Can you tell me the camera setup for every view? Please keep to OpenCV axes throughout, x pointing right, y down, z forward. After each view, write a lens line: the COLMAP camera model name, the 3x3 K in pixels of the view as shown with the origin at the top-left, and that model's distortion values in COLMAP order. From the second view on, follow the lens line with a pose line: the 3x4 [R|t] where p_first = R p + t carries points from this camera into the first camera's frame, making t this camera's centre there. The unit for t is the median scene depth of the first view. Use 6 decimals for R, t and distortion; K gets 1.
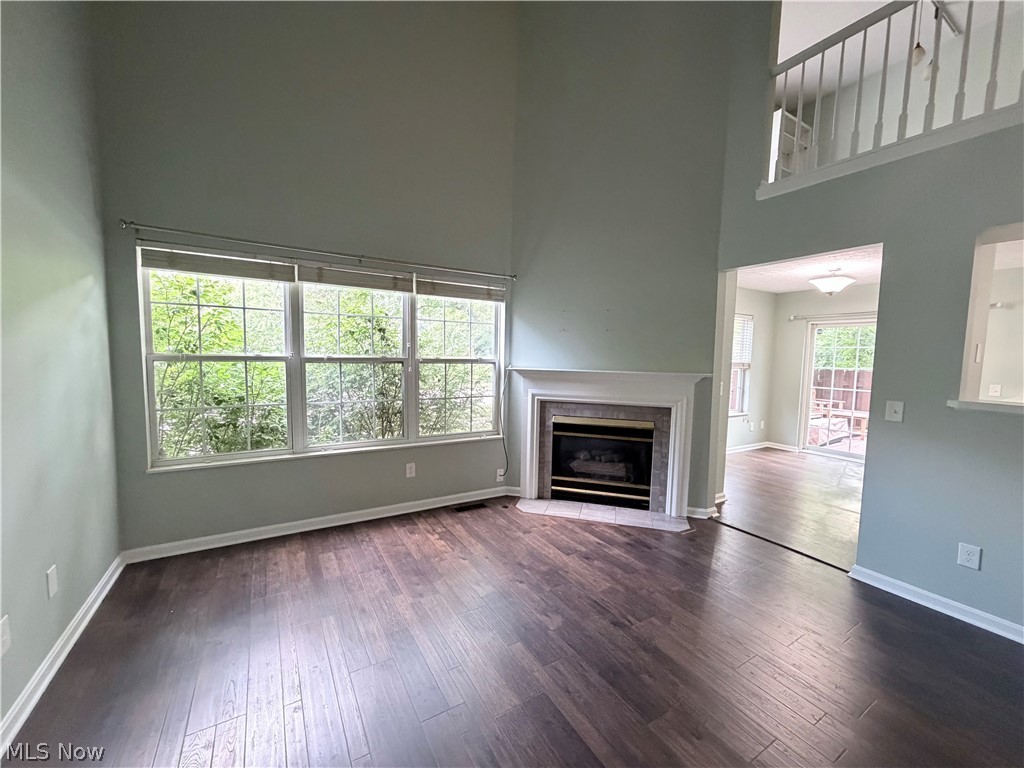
lens RADIAL K [[410.2, 0, 509.2], [0, 410.2, 384.9], [0, 0, 1]] dist [-0.001674, 0.000162]
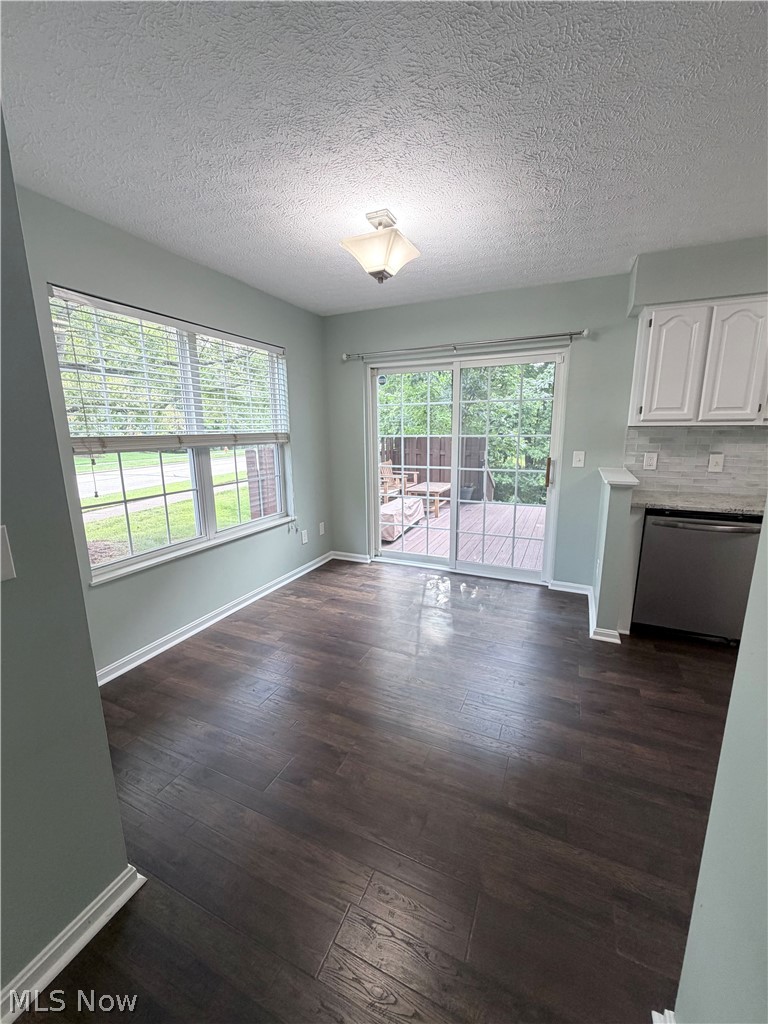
lens RADIAL K [[410.2, 0, 382.6], [0, 410.2, 508.8], [0, 0, 1]] dist [-0.001674, 0.000162]
pose [[0.822823, -0.139681, 0.550864, 0.356840], [0.071294, 0.987037, 0.143788, -0.020807], [-0.563808, -0.079039, 0.822115, 0.430722]]
